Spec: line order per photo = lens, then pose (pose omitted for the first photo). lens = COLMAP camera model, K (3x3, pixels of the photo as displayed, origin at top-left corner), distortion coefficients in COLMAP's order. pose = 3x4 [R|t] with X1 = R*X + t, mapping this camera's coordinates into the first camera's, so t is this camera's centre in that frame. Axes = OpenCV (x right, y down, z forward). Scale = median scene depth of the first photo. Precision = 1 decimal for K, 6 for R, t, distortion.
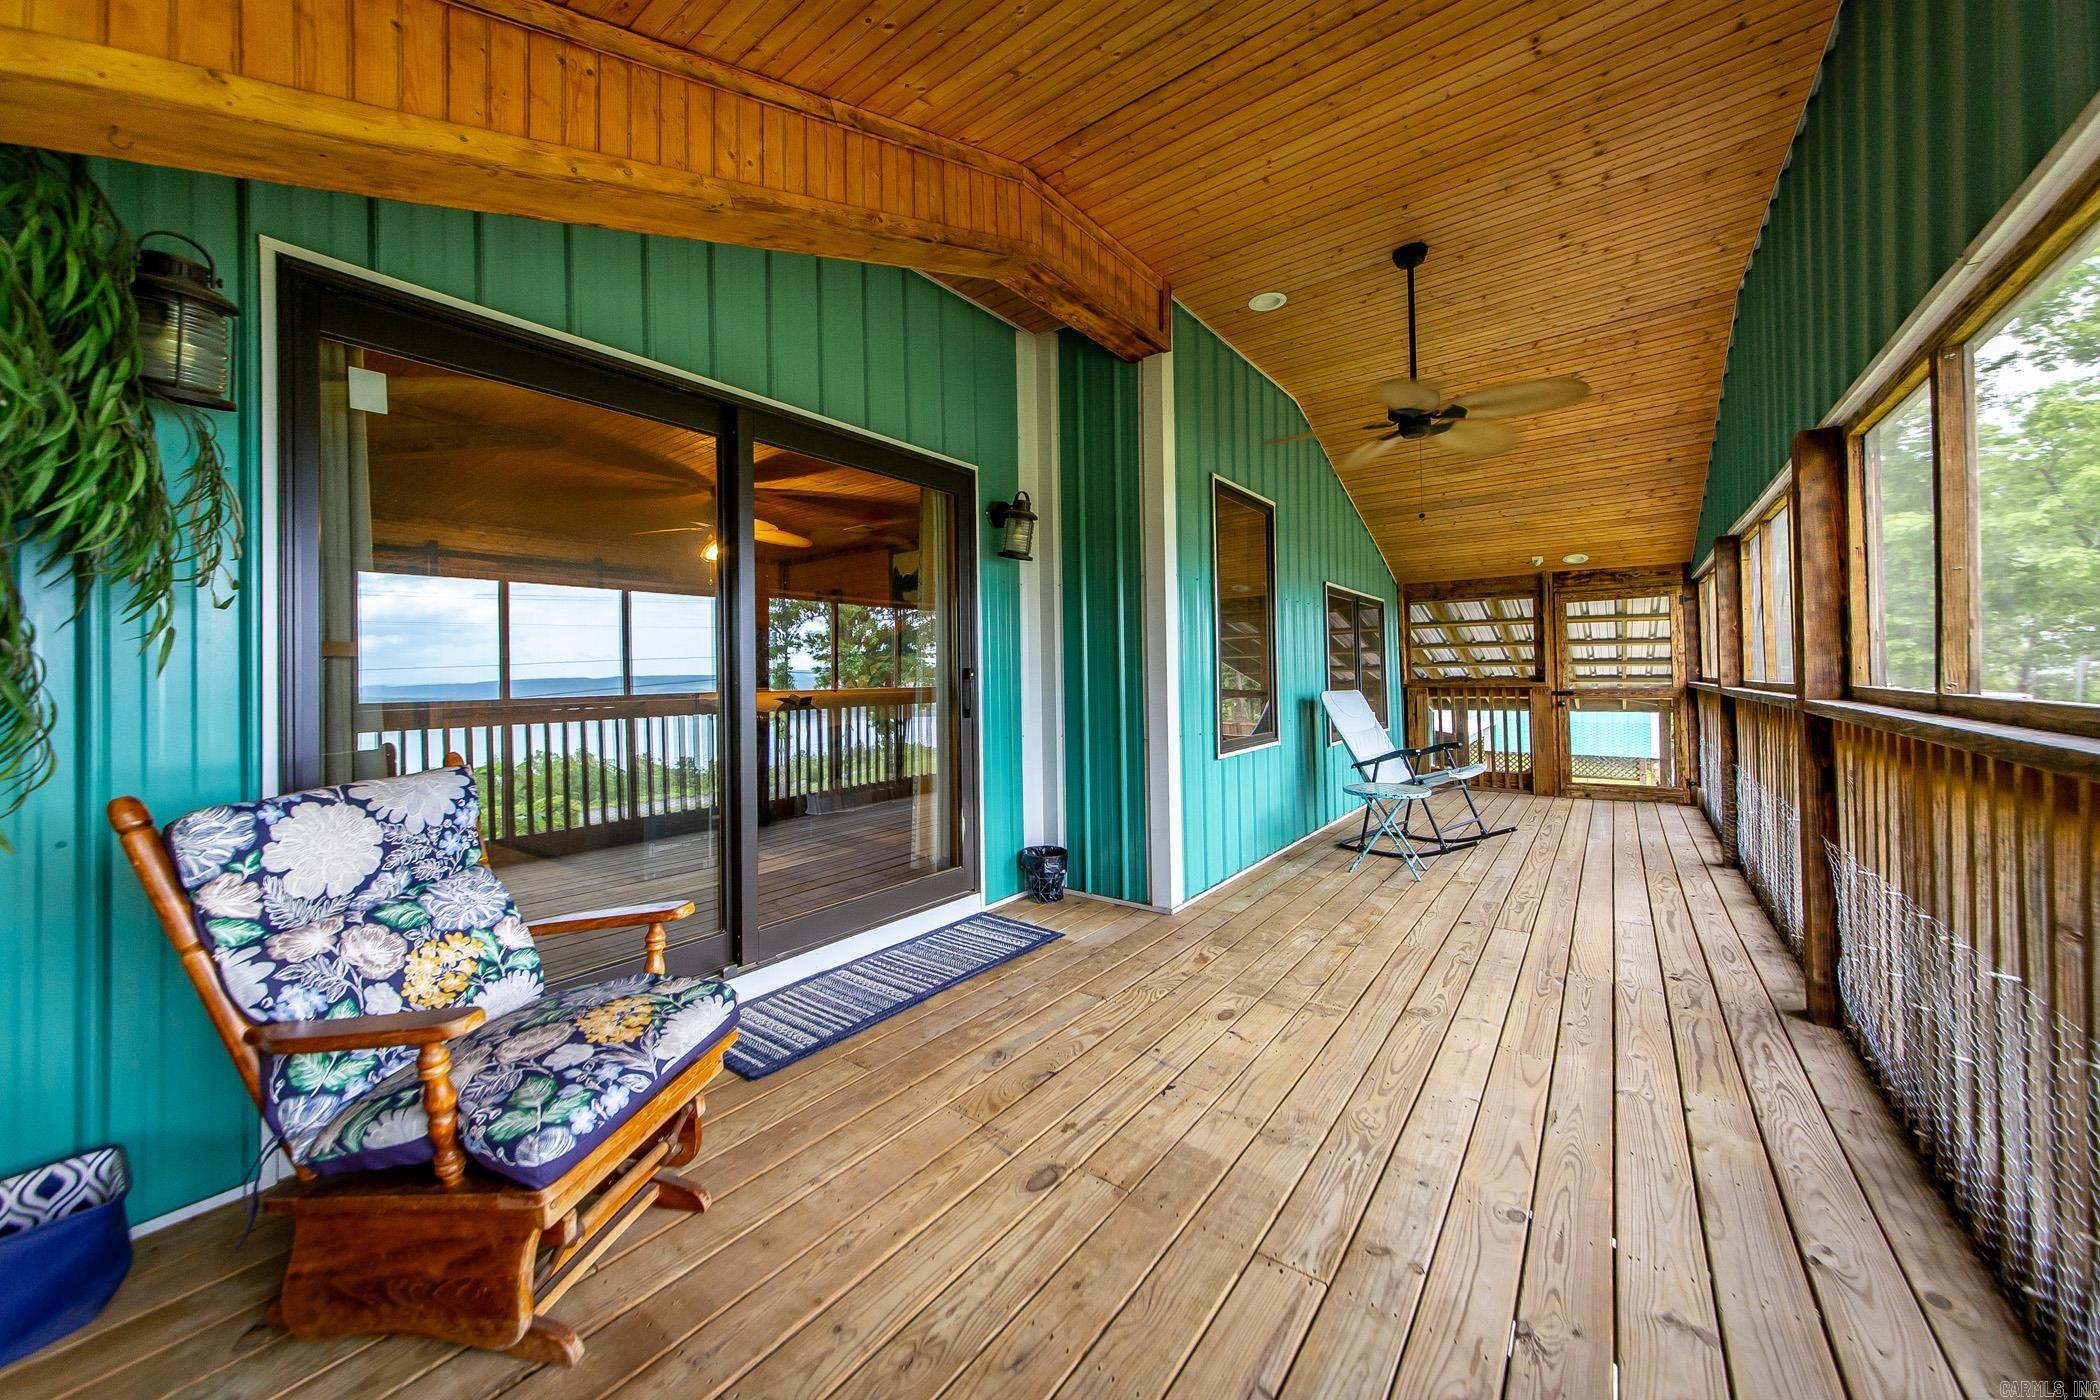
lens RADIAL K [[764.1, 0, 1048.2], [0, 764.1, 673.8], [0, 0, 1]] dist [-0.000509, 0.002144]
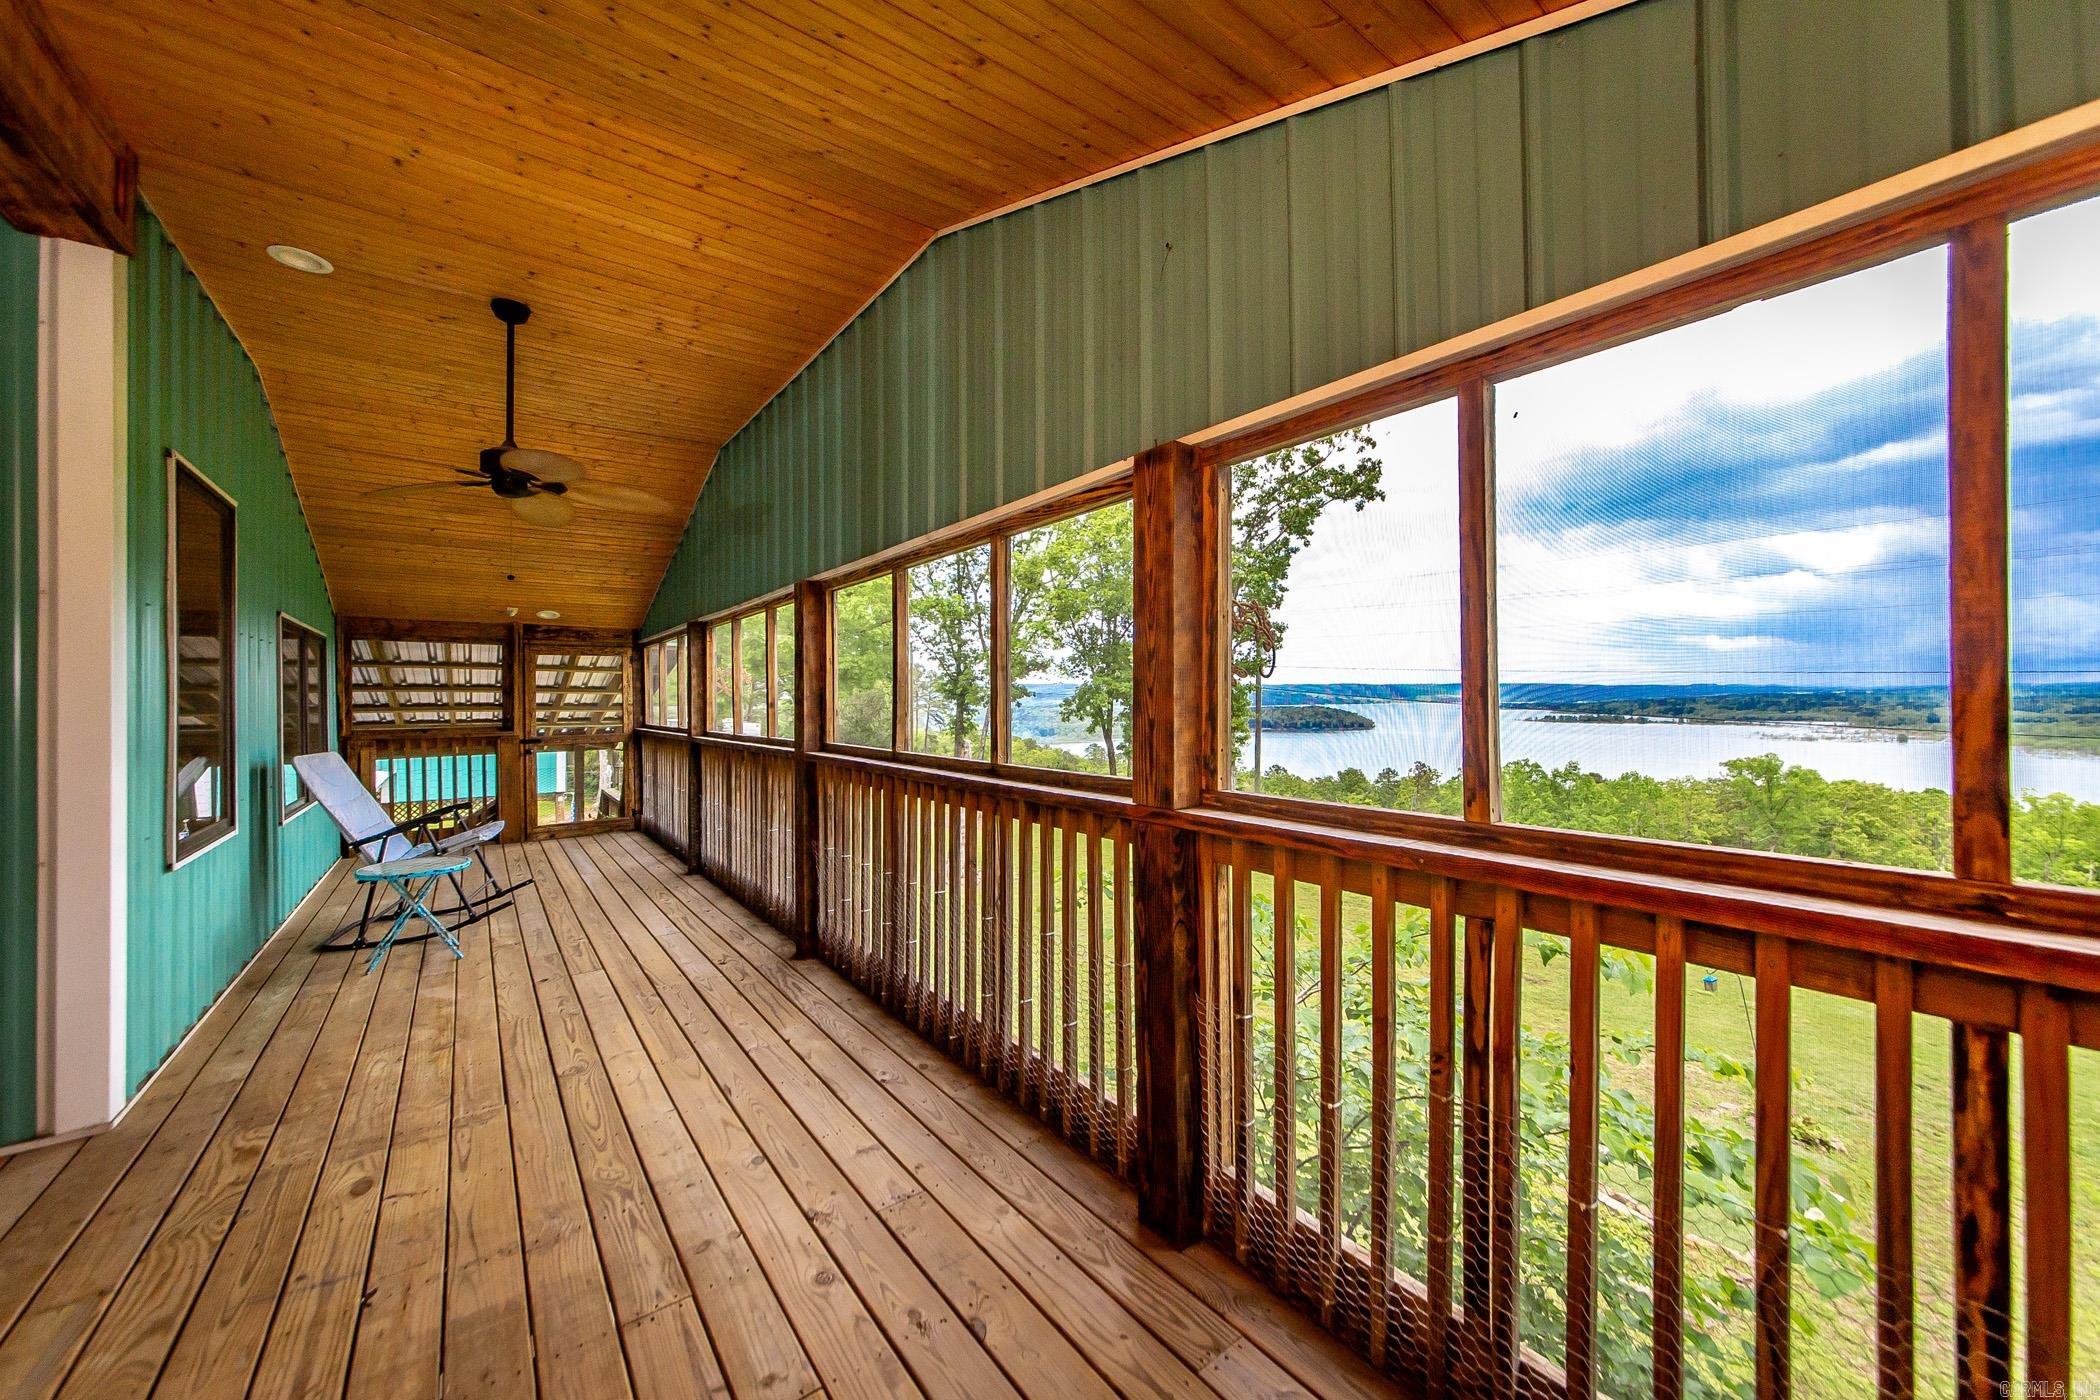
lens RADIAL K [[764.1, 0, 1061.1], [0, 764.1, 699.9], [0, 0, 1]] dist [-0.000509, 0.002144]
pose [[0.259809, 0.011279, 0.965594, -0.254062], [-0.003855, 0.999936, -0.010643, -0.039939], [-0.965652, -0.000957, 0.259835, 0.063152]]
